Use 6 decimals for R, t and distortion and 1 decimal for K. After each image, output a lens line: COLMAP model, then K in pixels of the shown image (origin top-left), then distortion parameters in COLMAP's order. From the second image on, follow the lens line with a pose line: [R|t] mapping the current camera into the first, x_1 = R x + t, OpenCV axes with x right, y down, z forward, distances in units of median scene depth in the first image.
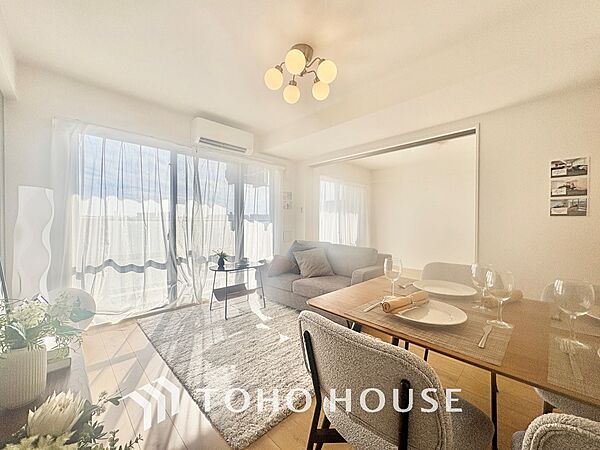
lens RADIAL K [[238.3, 0, 300.0], [0, 238.3, 225.0], [0, 0, 1]] dist [0.000132, 0.000203]
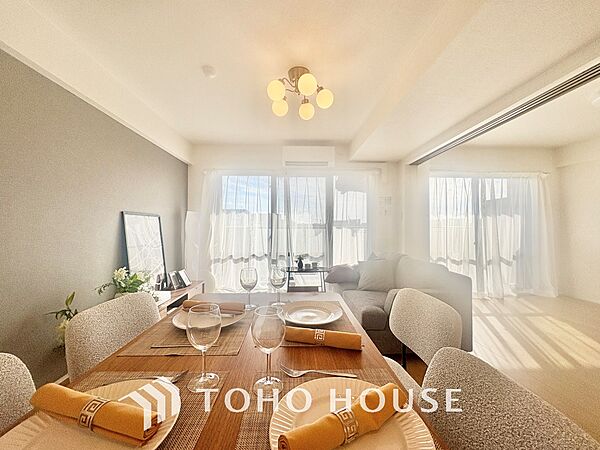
lens RADIAL K [[244.0, 0, 298.9], [0, 244.0, 226.9], [0, 0, 1]] dist [-0.000684, 0.000039]
pose [[0.736701, -0.013605, -0.676082, 0.526992], [-0.003253, 0.999715, -0.023662, 0.001984], [0.676211, 0.019631, 0.736446, 0.132155]]
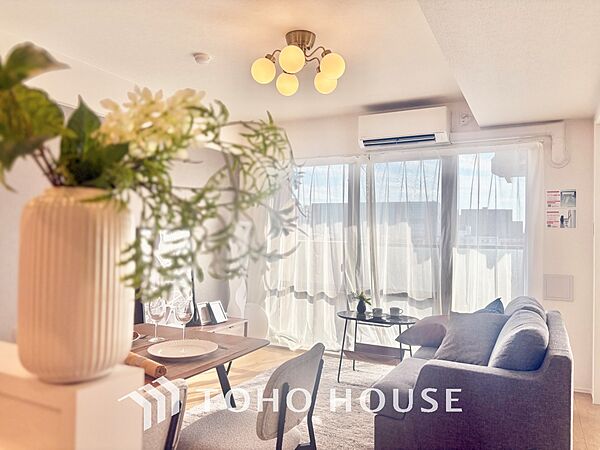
lens RADIAL K [[450.7, 0, 299.5], [0, 450.7, 230.5], [0, 0, 1]] dist [0.014596, 0.000216]
pose [[0.312807, -0.010821, -0.949755, 0.967056], [-0.024520, 0.999510, -0.019464, -0.049376], [0.949500, 0.029376, 0.312389, 0.388042]]
